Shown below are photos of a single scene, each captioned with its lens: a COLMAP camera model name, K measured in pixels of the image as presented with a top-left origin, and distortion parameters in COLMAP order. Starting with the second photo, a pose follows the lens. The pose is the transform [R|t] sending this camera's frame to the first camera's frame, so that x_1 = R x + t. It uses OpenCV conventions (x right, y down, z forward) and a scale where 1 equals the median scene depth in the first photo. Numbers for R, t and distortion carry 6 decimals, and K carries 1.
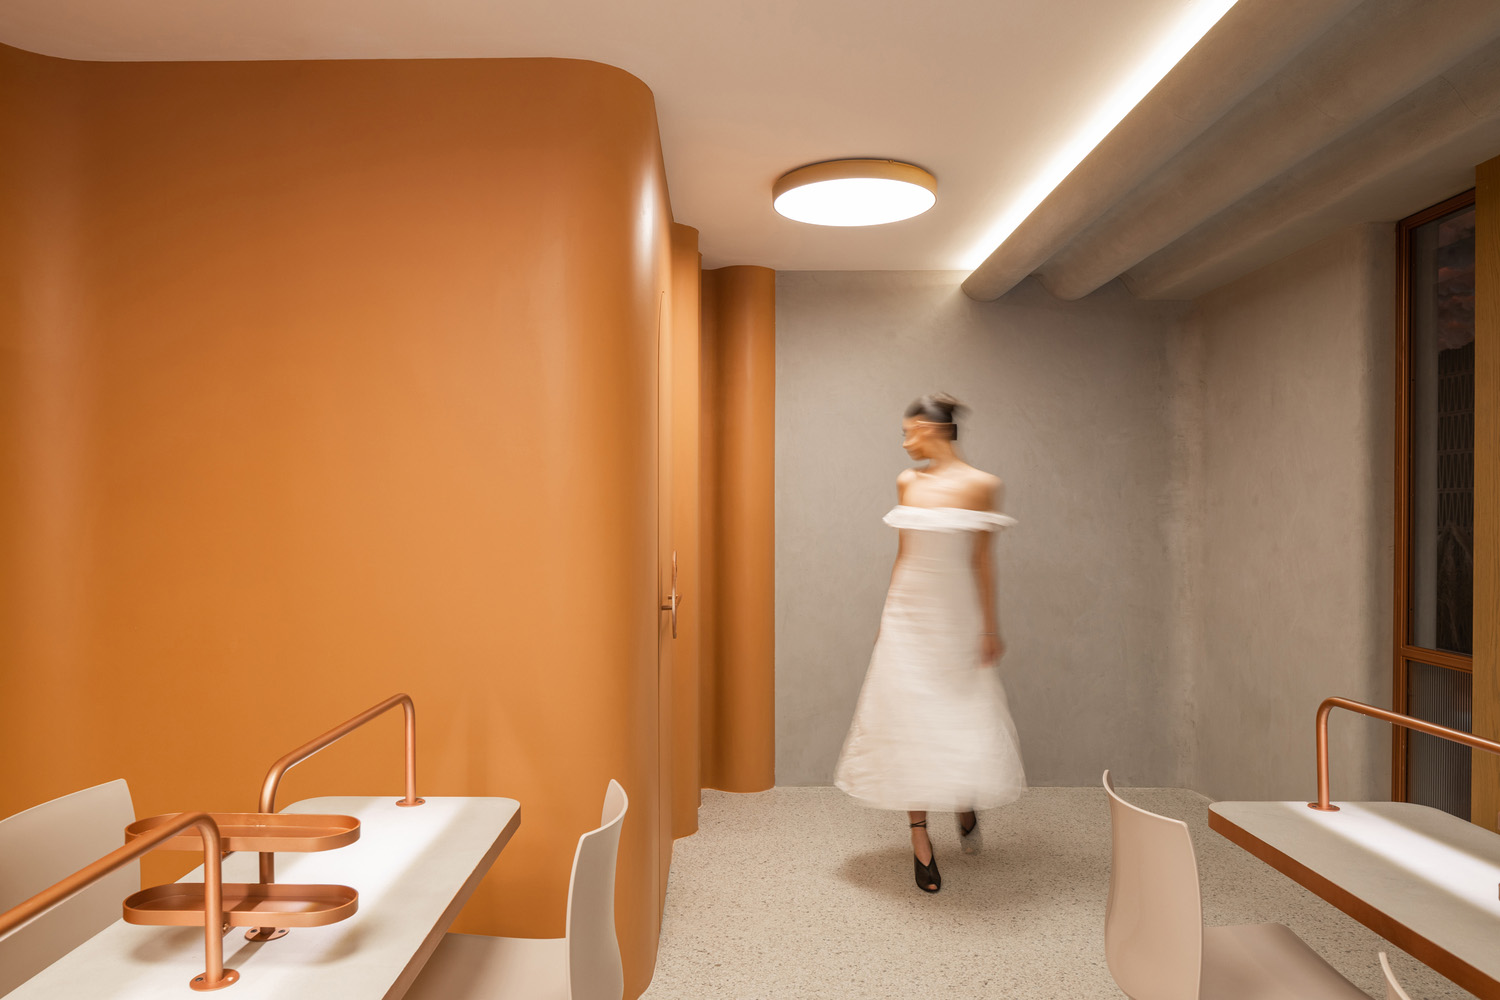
lens RADIAL K [[2060.9, 0, 750.0], [0, 2060.9, 500.0], [0, 0, 1]] dist [-0.010089, 0.016963]
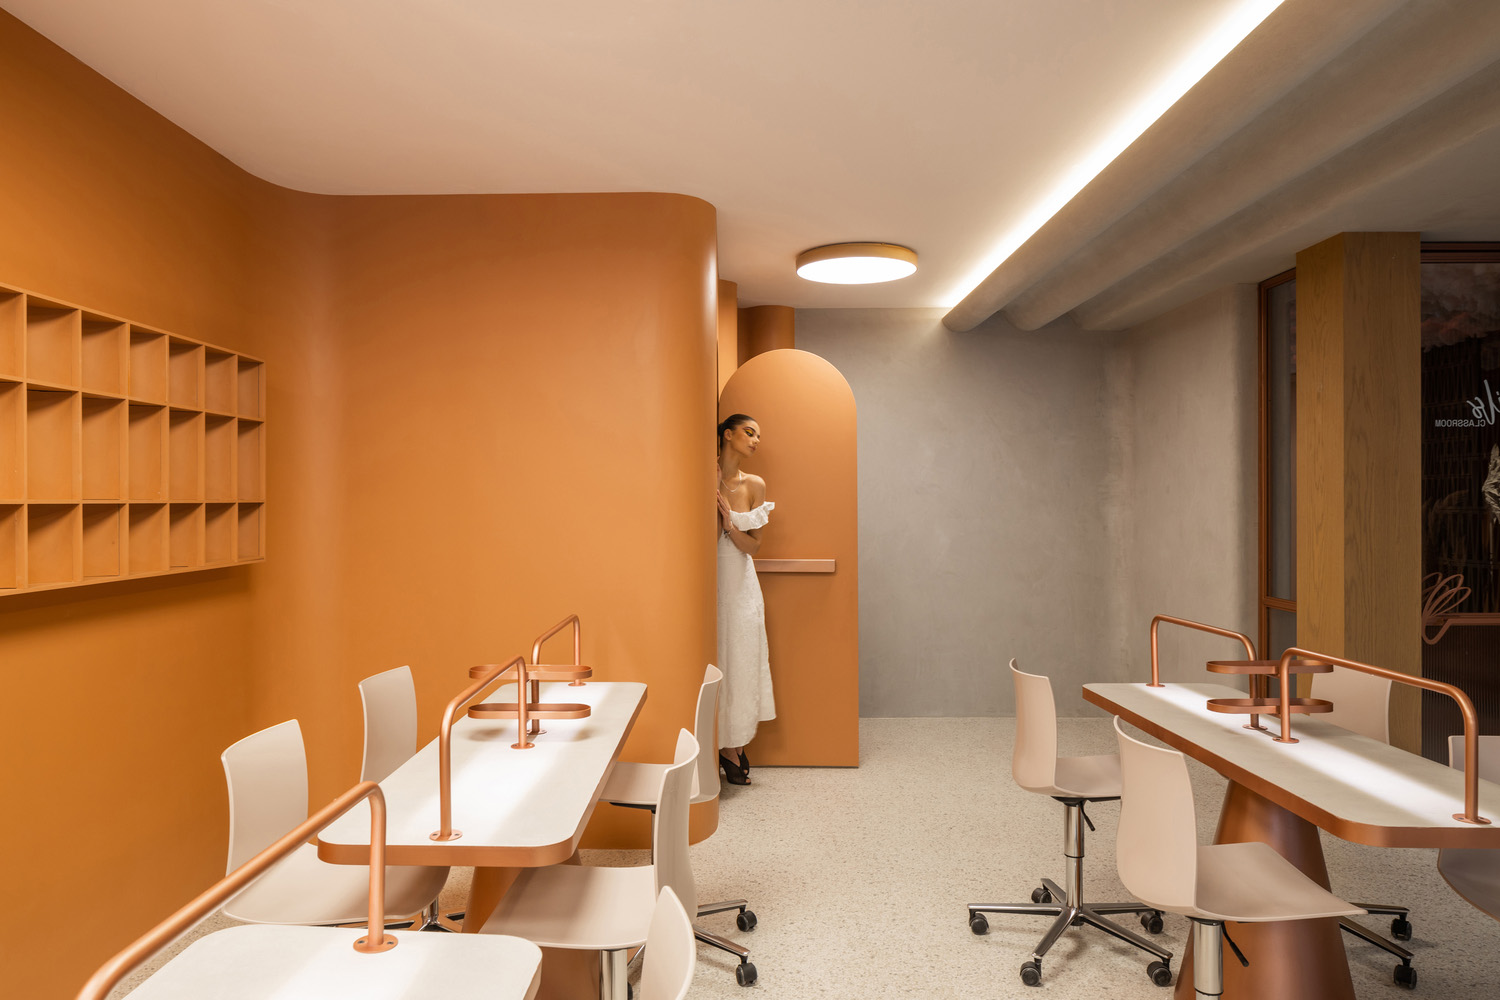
lens RADIAL K [[2060.9, 0, 750.0], [0, 2060.9, 500.0], [0, 0, 1]] dist [-0.010089, 0.016963]
pose [[0.999987, -0.004435, -0.002503, -0.016572], [0.004449, 0.999974, 0.005664, -0.001791], [0.002478, -0.005675, 0.999981, -0.347583]]
